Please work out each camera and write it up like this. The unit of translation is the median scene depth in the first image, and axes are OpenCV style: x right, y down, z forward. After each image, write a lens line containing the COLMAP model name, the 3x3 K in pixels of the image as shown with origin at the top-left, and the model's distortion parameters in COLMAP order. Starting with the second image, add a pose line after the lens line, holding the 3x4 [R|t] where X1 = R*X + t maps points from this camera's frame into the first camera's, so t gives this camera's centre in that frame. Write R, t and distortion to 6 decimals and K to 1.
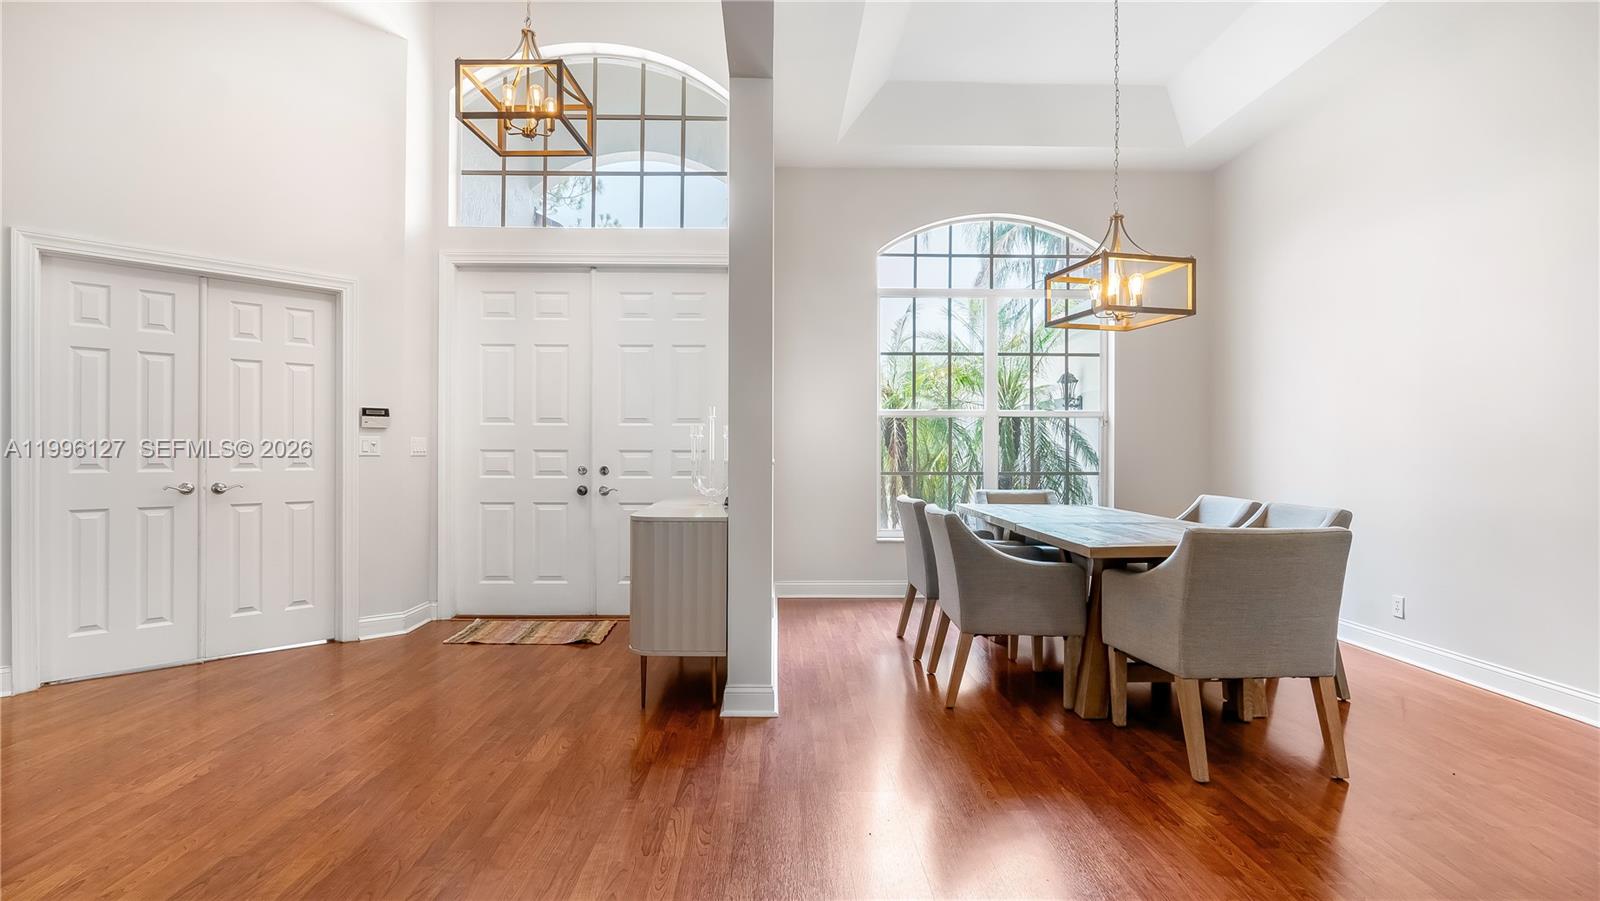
lens RADIAL K [[746.6, 0, 795.9], [0, 746.6, 450.3], [0, 0, 1]] dist [-0.000998, 0.000332]
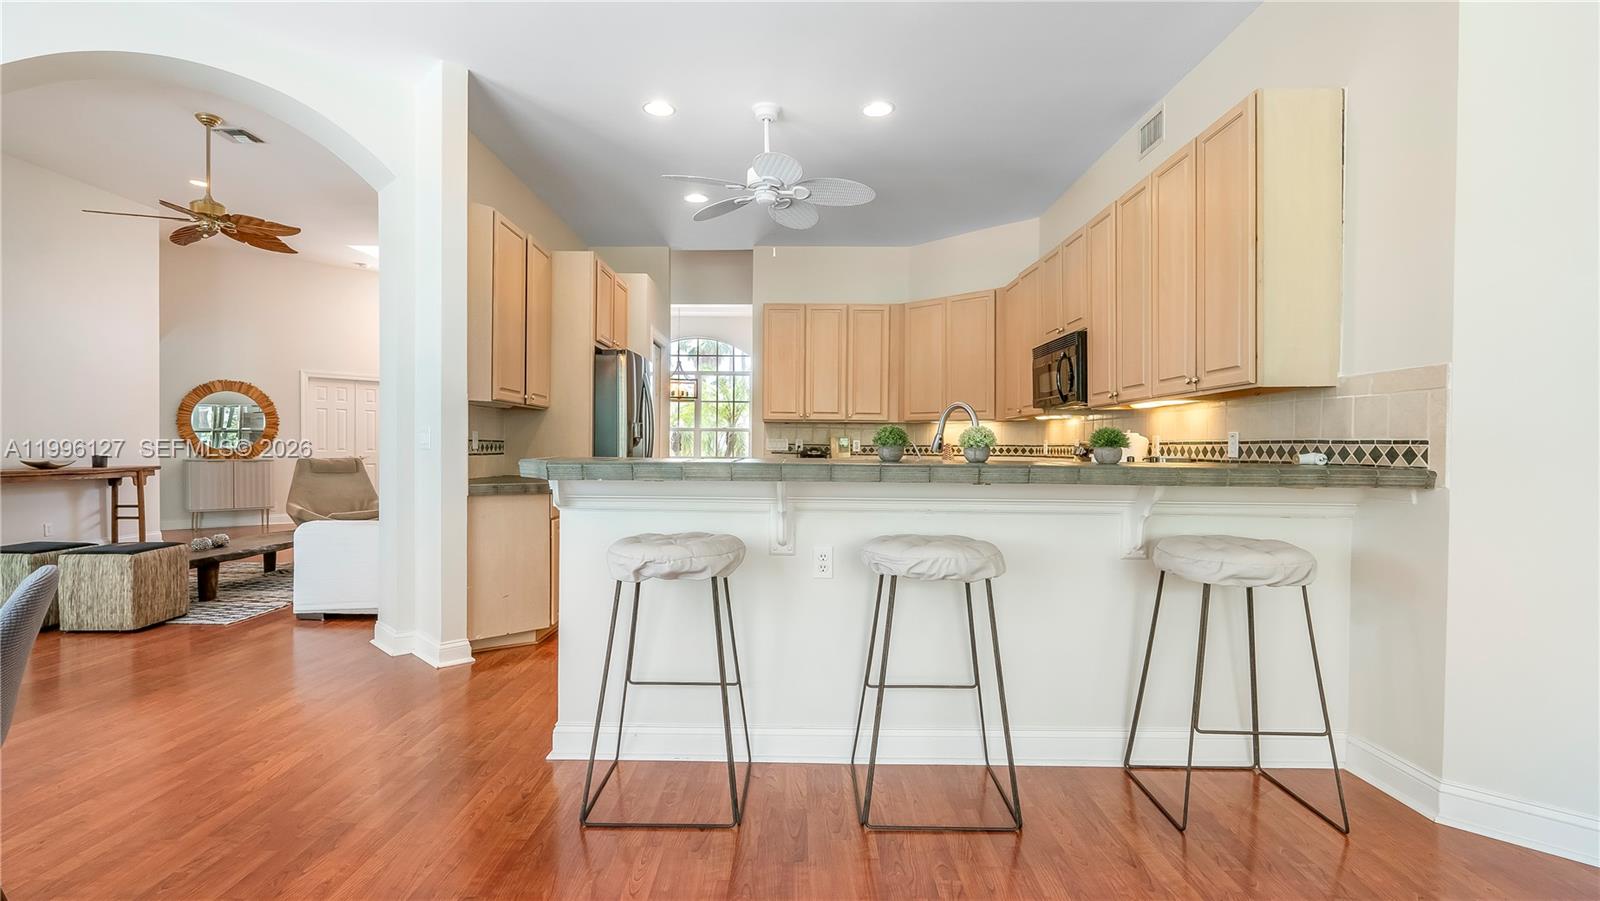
lens RADIAL K [[746.0, 0, 798.3], [0, 746.0, 466.8], [0, 0, 1]] dist [-0.002755, -0.000757]
pose [[0.999467, 0.002771, -0.032515, 0.991772], [-0.001843, 0.999591, 0.028554, 0.005021], [0.032581, -0.028479, 0.999063, -1.817157]]
